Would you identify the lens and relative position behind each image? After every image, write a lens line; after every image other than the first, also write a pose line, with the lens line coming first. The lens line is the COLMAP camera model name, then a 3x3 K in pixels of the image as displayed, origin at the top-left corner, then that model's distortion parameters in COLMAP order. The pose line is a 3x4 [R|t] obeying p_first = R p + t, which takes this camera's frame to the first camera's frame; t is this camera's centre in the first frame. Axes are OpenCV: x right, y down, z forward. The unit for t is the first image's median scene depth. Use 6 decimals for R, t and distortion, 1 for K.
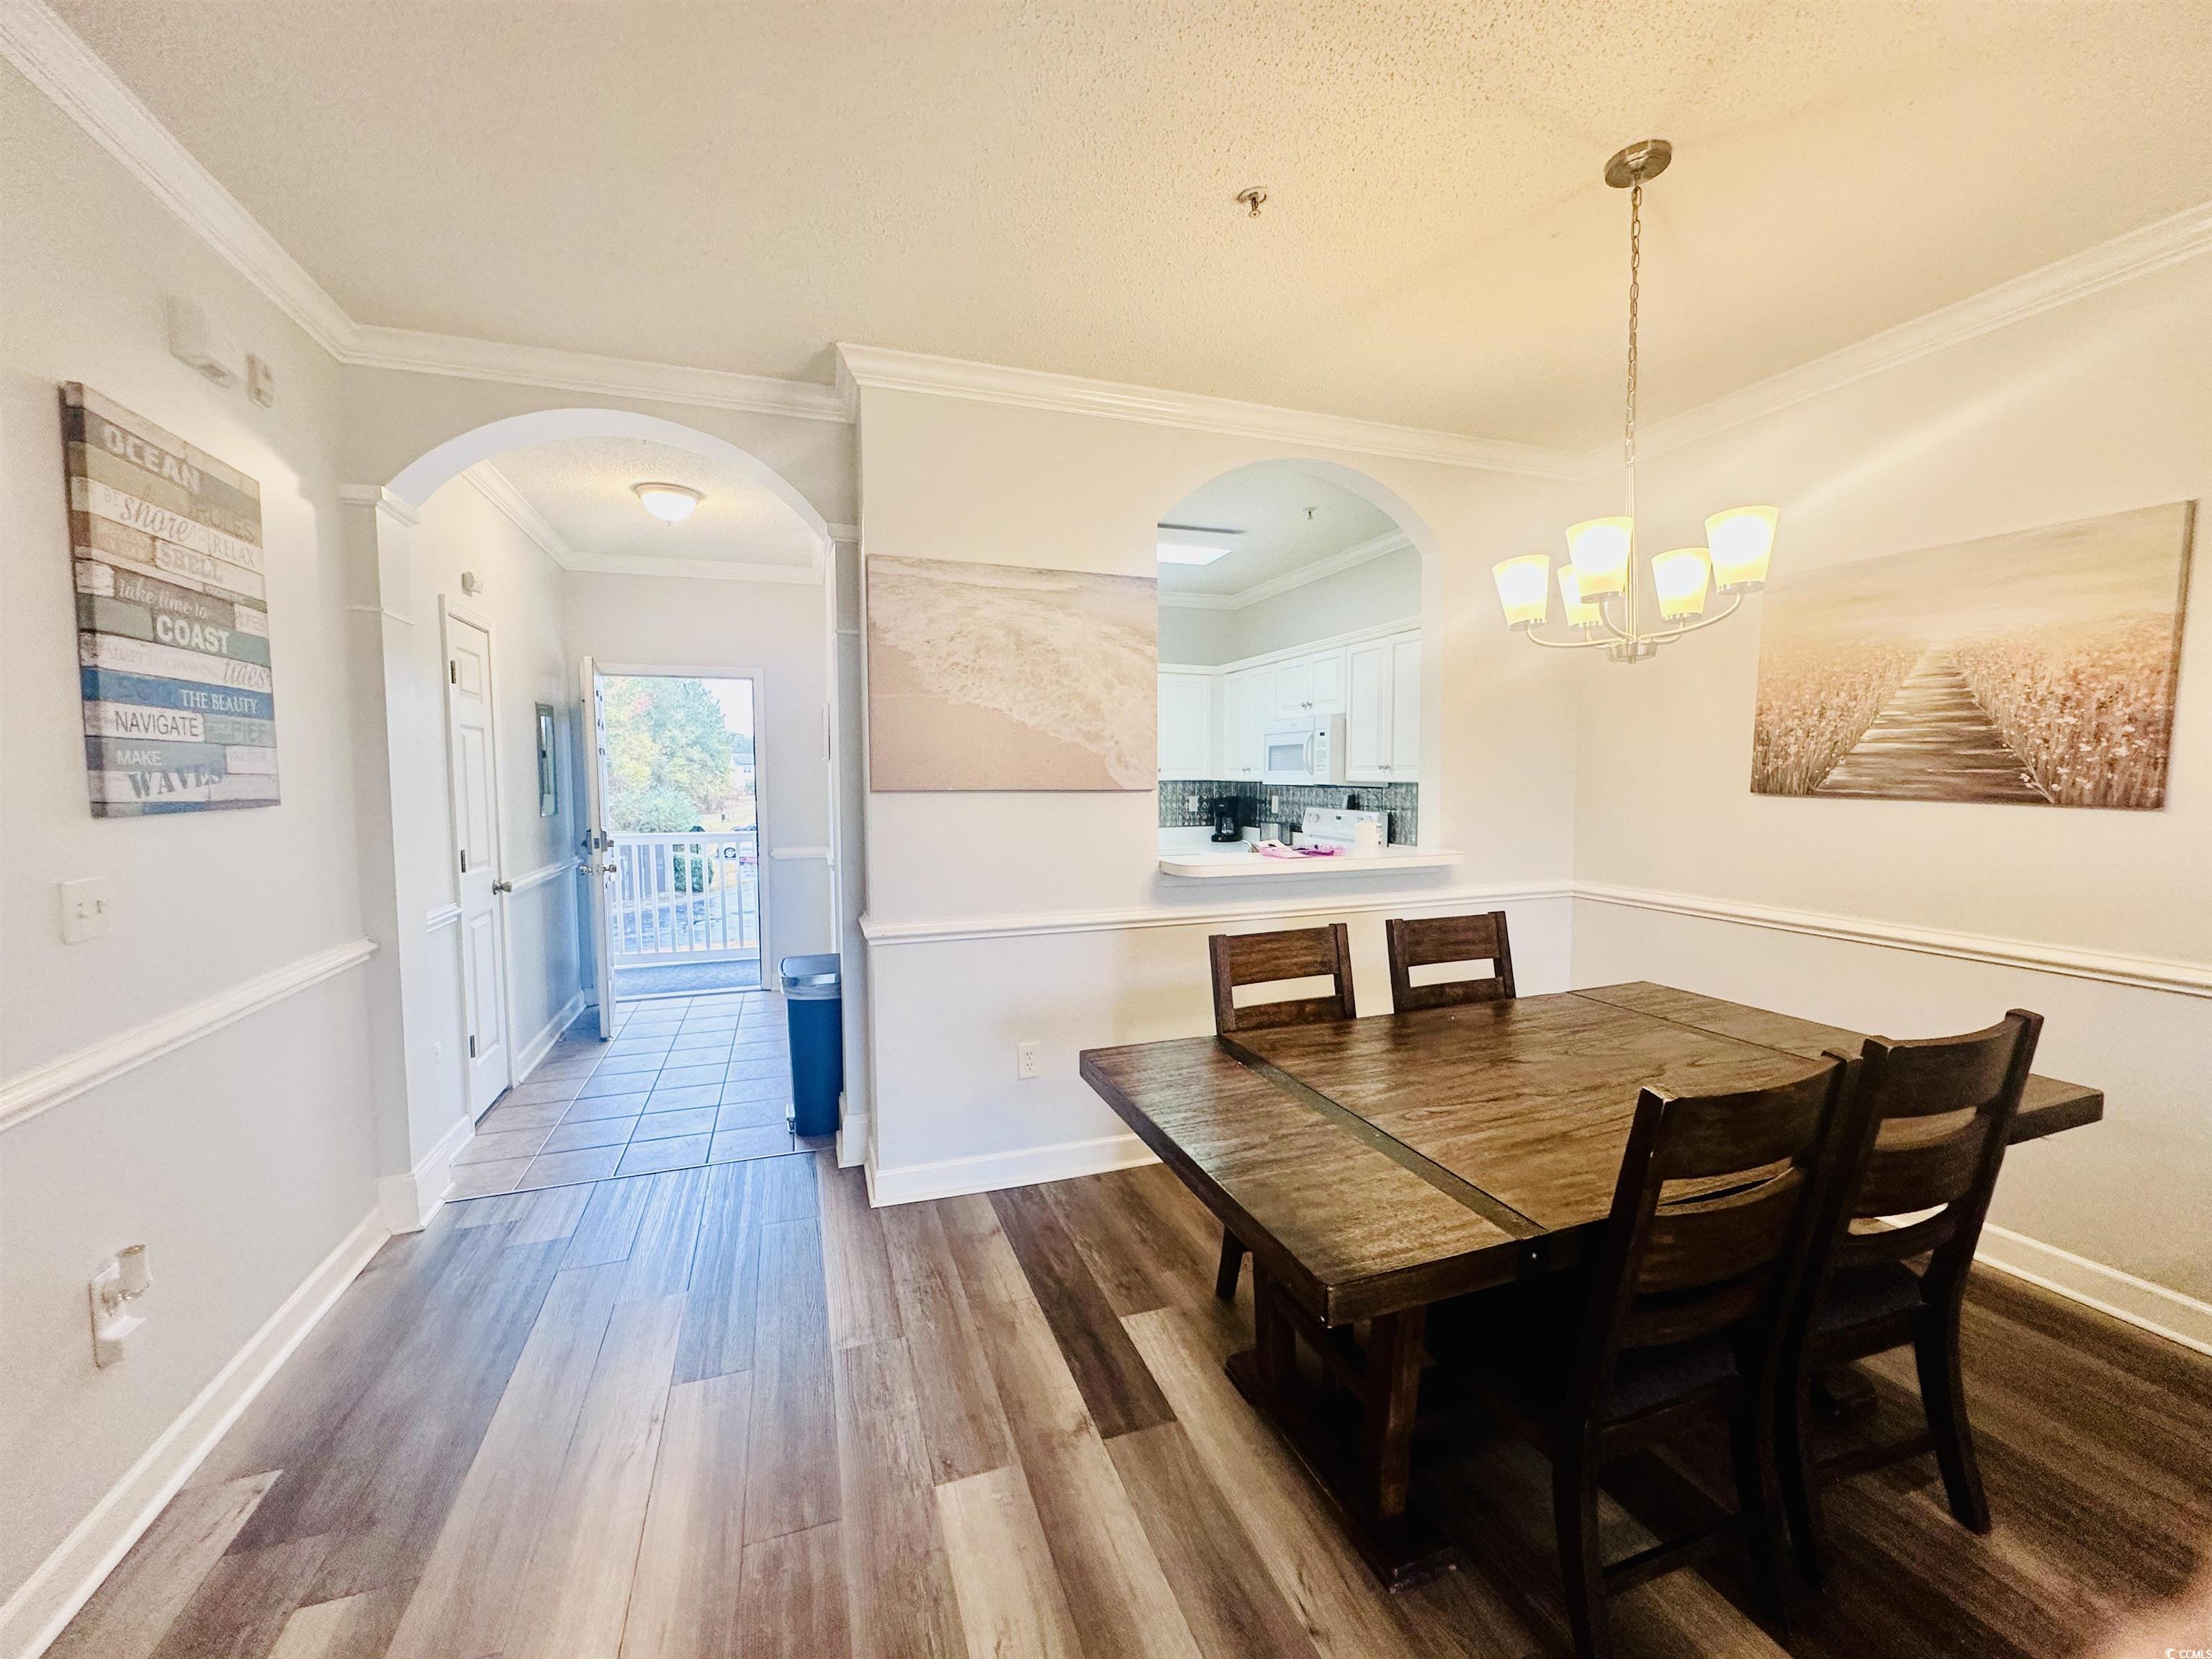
lens RADIAL K [[884.7, 0, 1105.9], [0, 884.7, 829.6], [0, 0, 1]] dist [-0.003509, 0.001158]
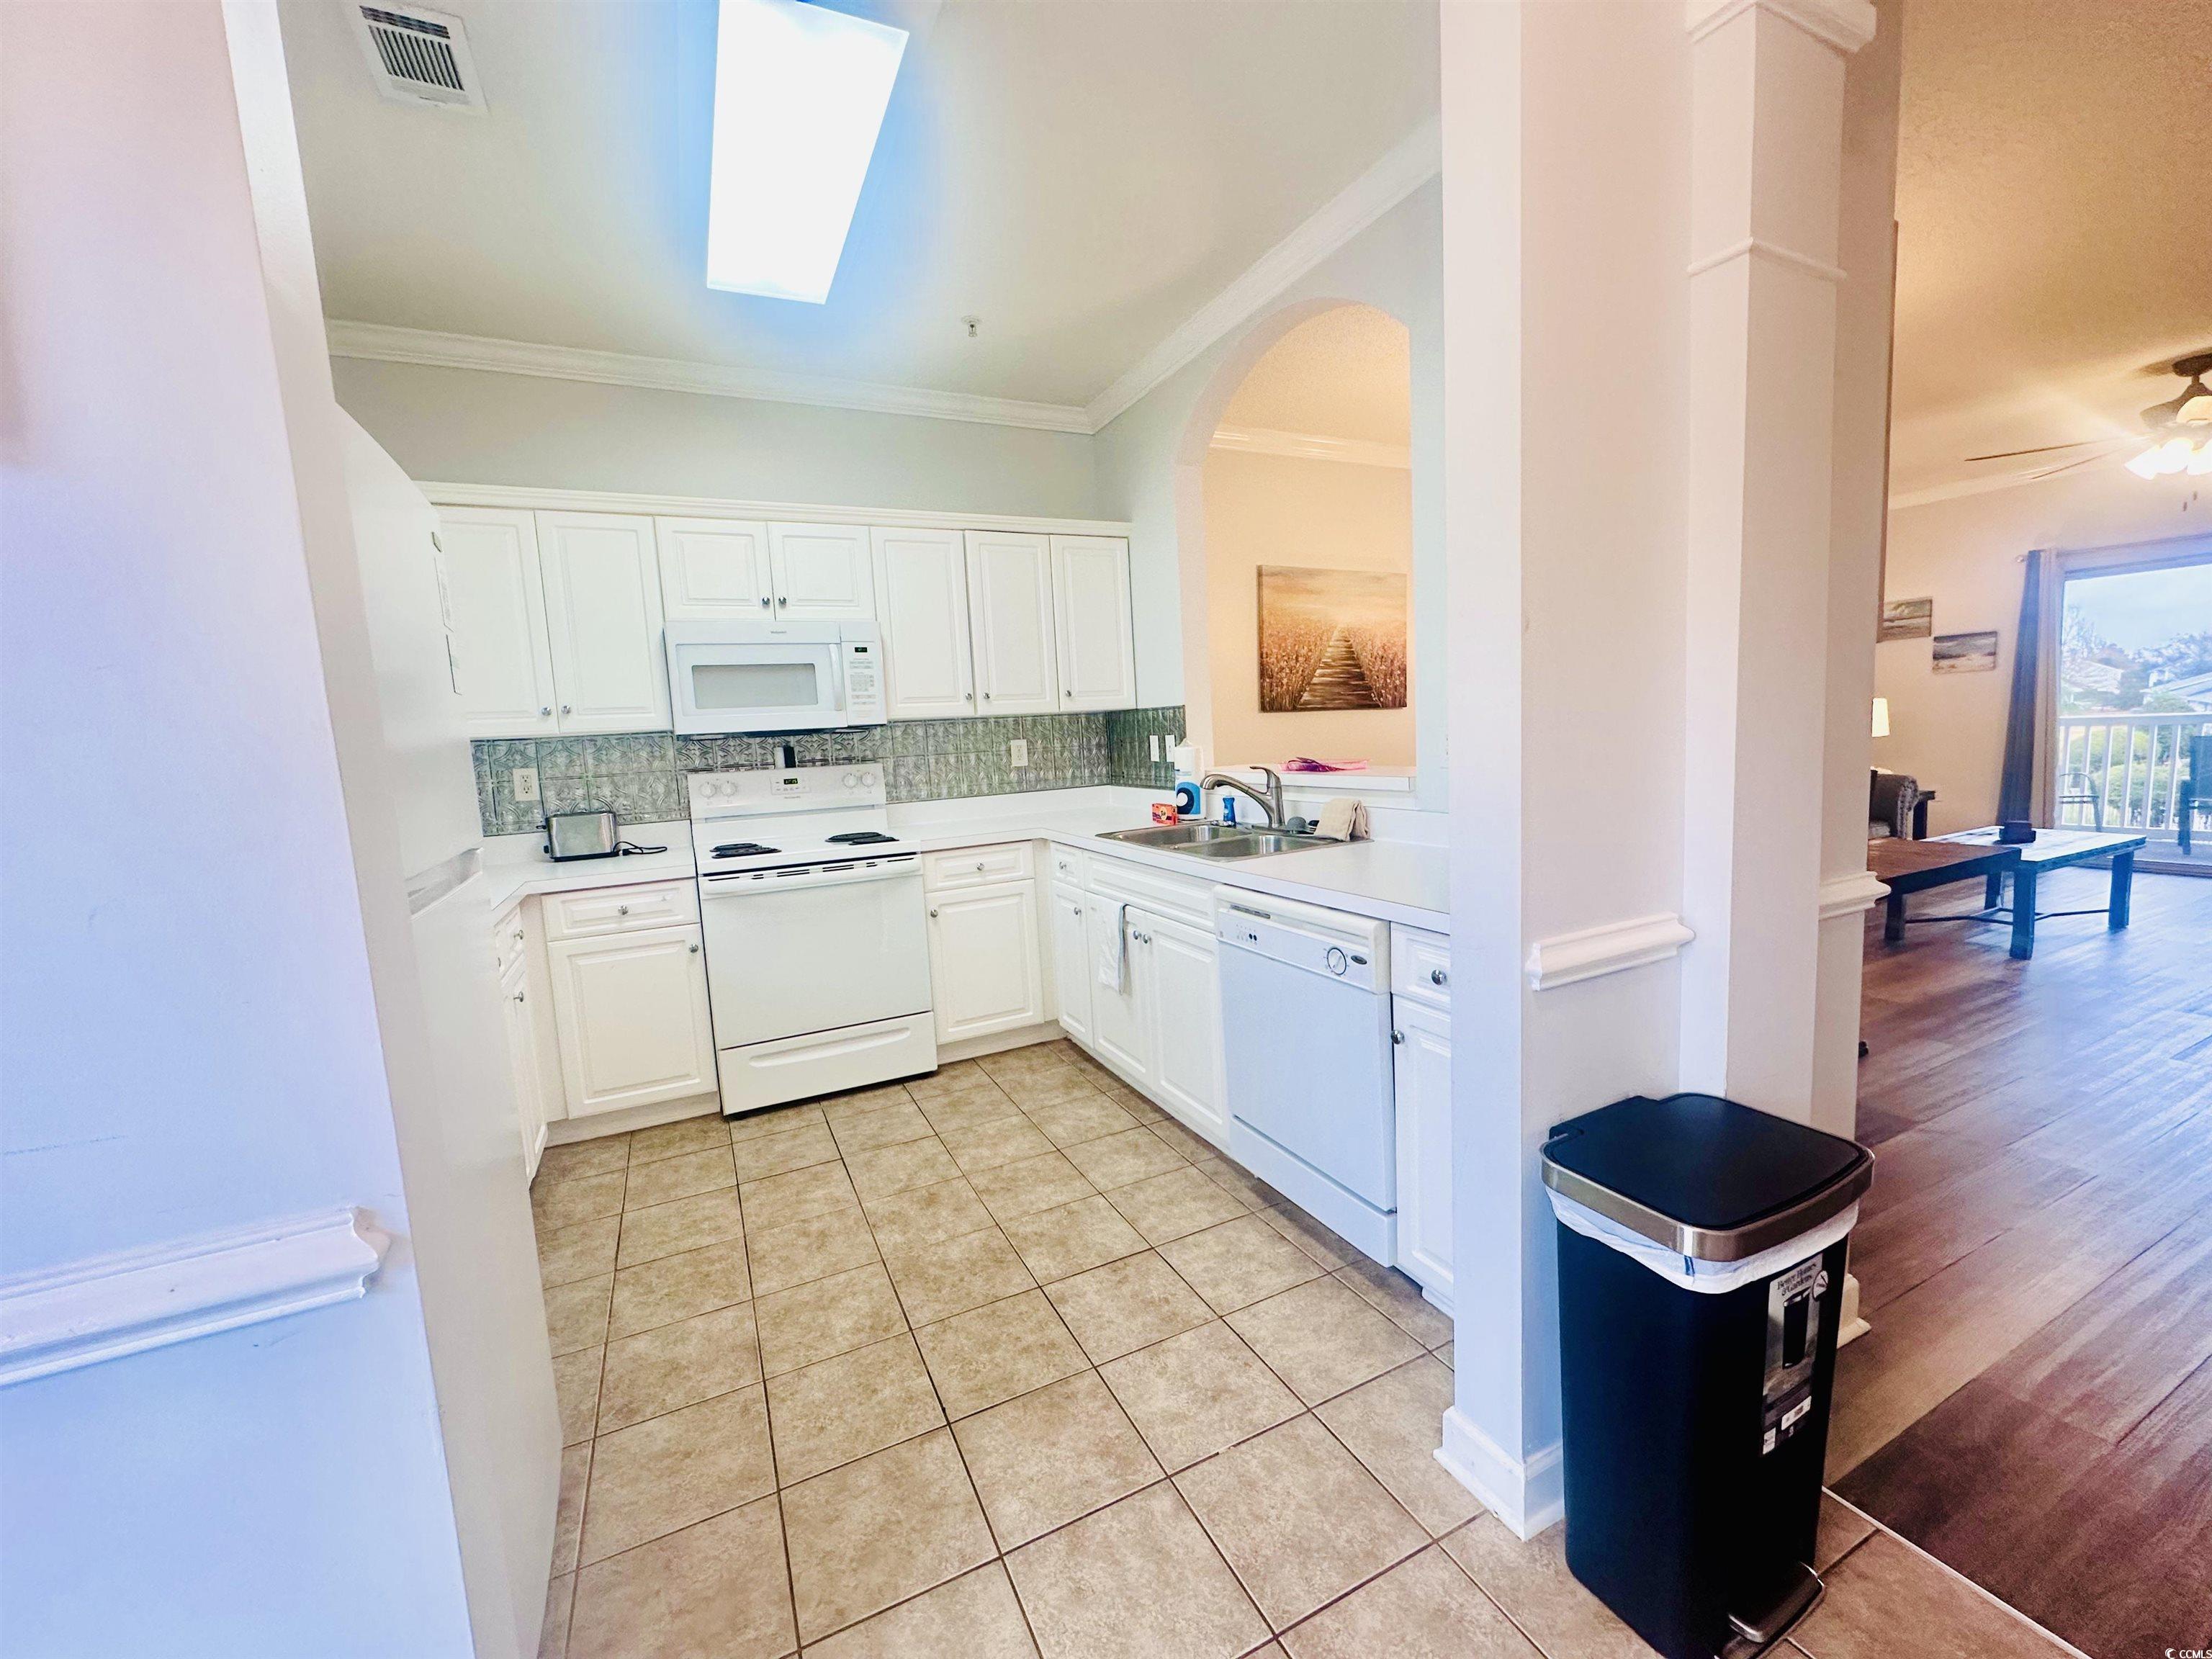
lens RADIAL K [[884.7, 0, 1101.0], [0, 884.7, 821.7], [0, 0, 1]] dist [-0.003509, 0.001158]
pose [[-0.104593, -0.094538, 0.990012, -0.843801], [0.115288, 0.987608, 0.106488, -0.054154], [-0.987810, 0.125275, -0.092398, 1.653306]]
